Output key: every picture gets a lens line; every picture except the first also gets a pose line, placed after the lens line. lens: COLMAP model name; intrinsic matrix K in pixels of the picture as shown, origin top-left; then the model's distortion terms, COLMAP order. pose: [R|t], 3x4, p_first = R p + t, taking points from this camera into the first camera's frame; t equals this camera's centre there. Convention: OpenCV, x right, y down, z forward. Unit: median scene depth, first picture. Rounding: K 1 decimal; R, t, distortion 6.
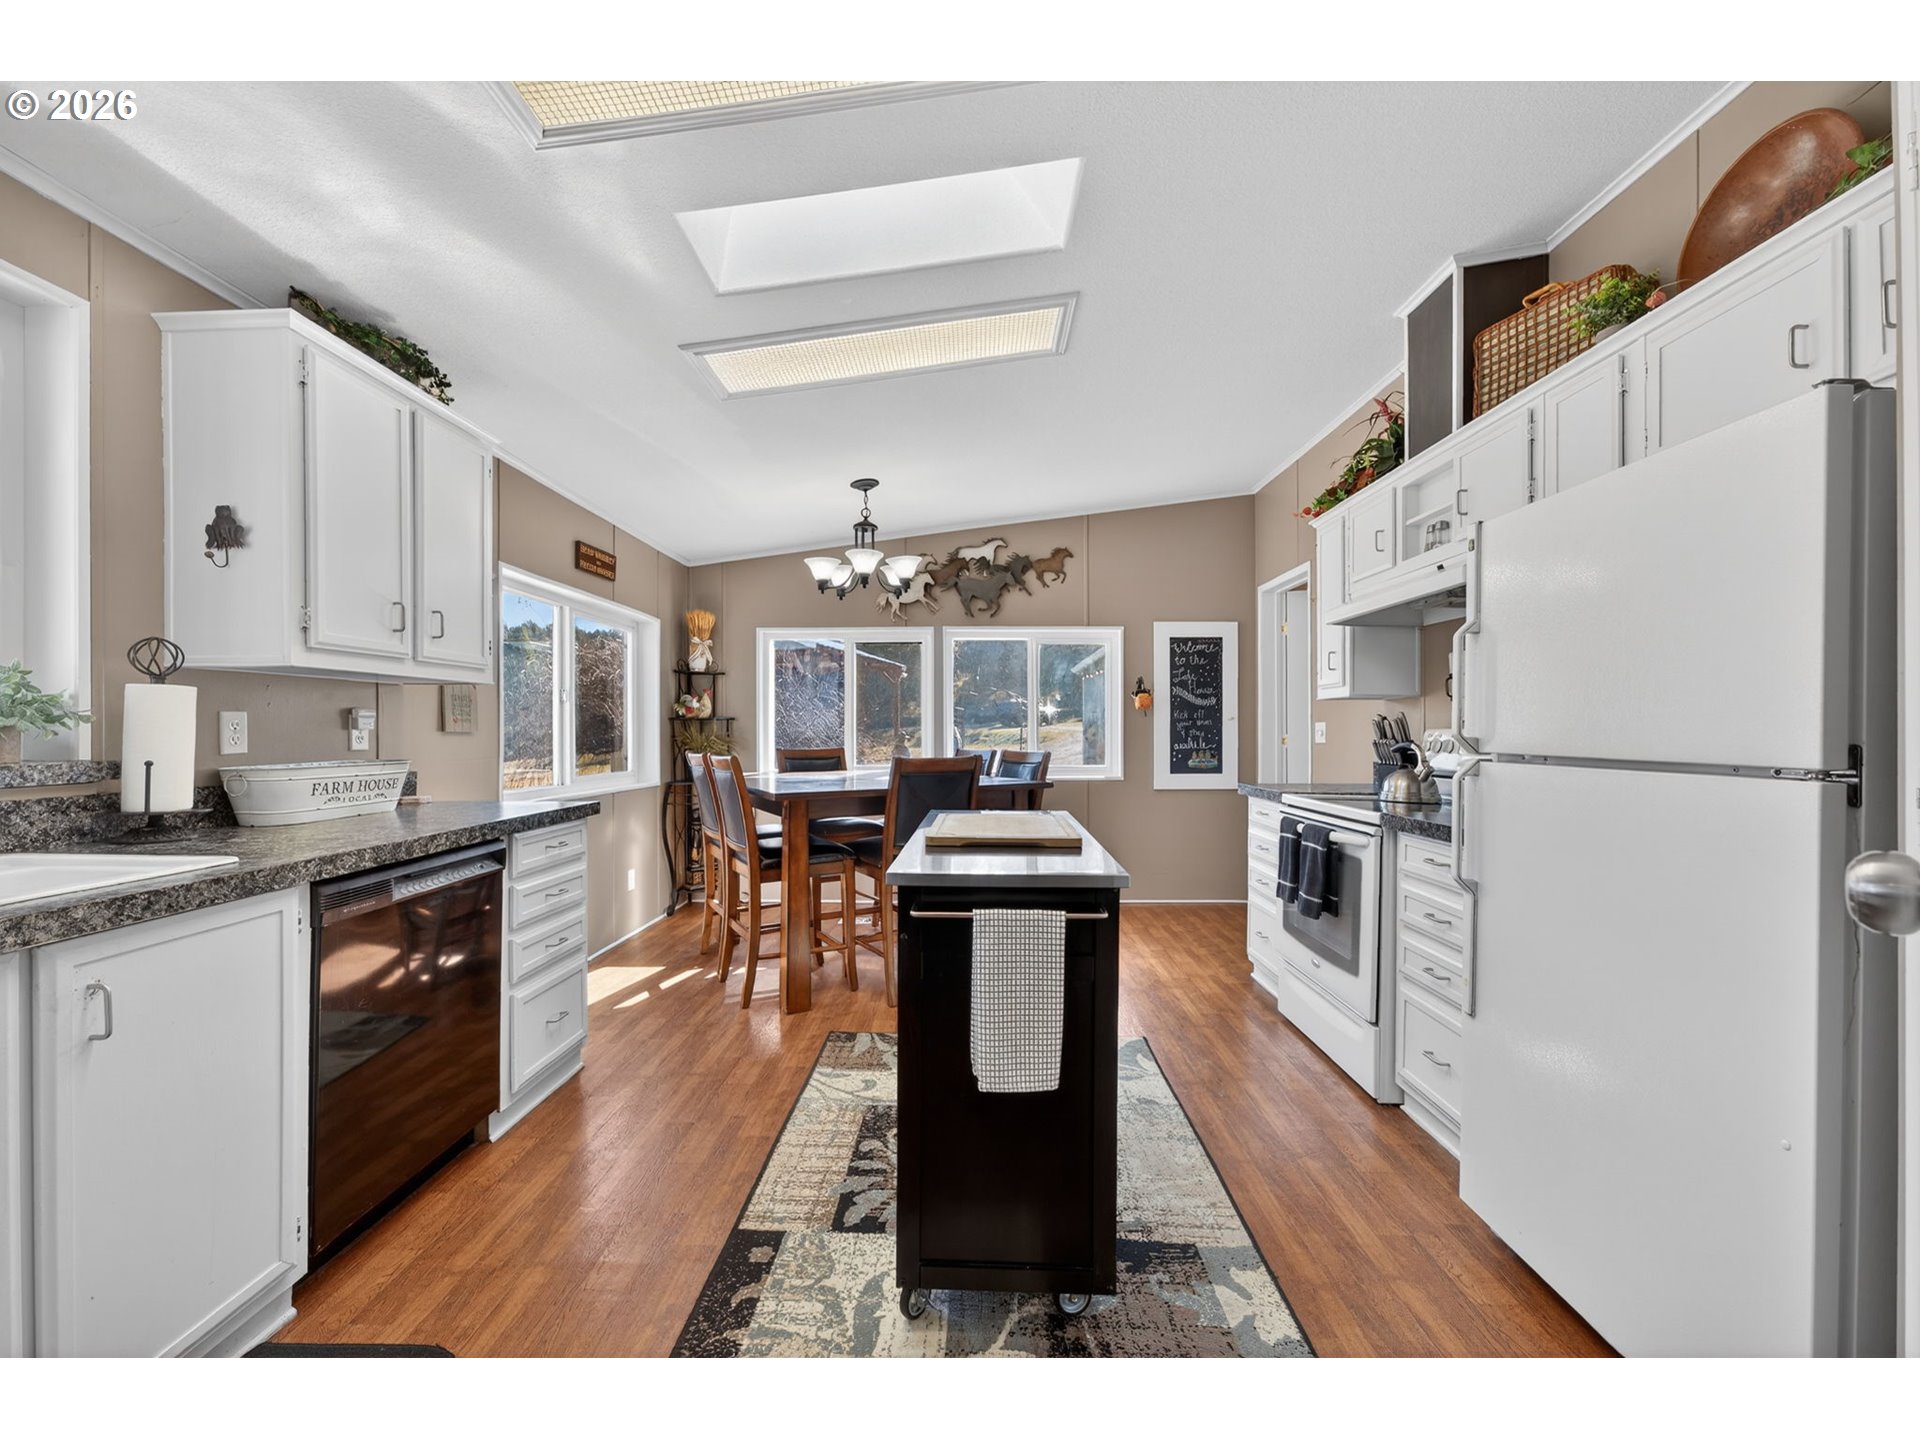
lens RADIAL K [[756.3, 0, 958.4], [0, 756.3, 730.8], [0, 0, 1]] dist [-0.007261, 0.003149]
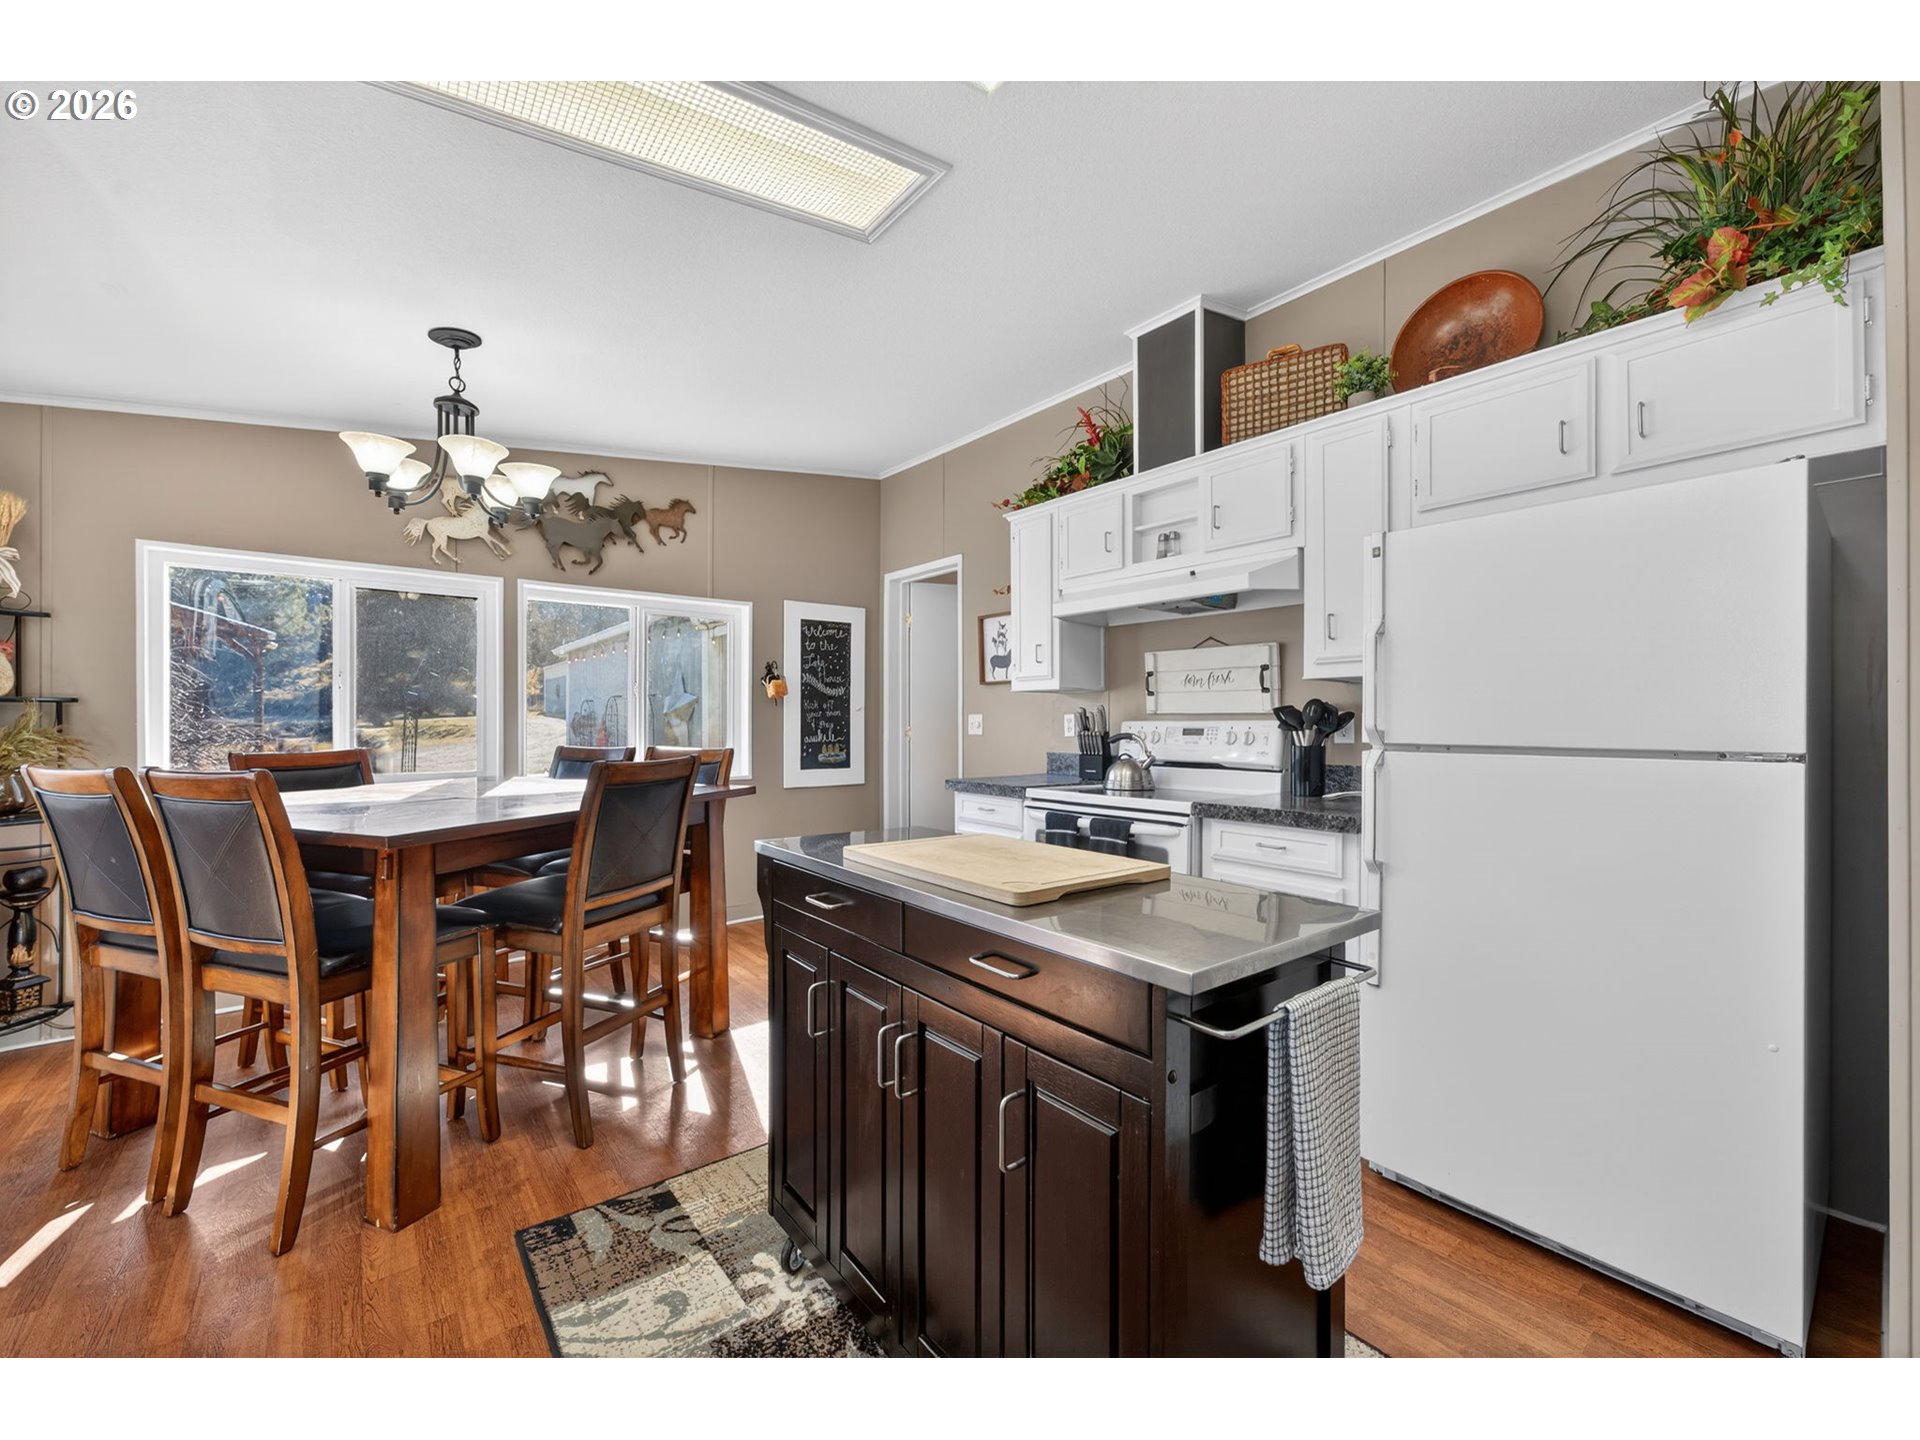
lens RADIAL K [[756.3, 0, 952.1], [0, 756.3, 717.6], [0, 0, 1]] dist [-0.007261, 0.003149]
pose [[0.770488, 0.001966, 0.637452, -0.171652], [0.001004, 0.999990, -0.004298, -0.001669], [-0.637454, 0.003951, 0.770478, 0.196796]]
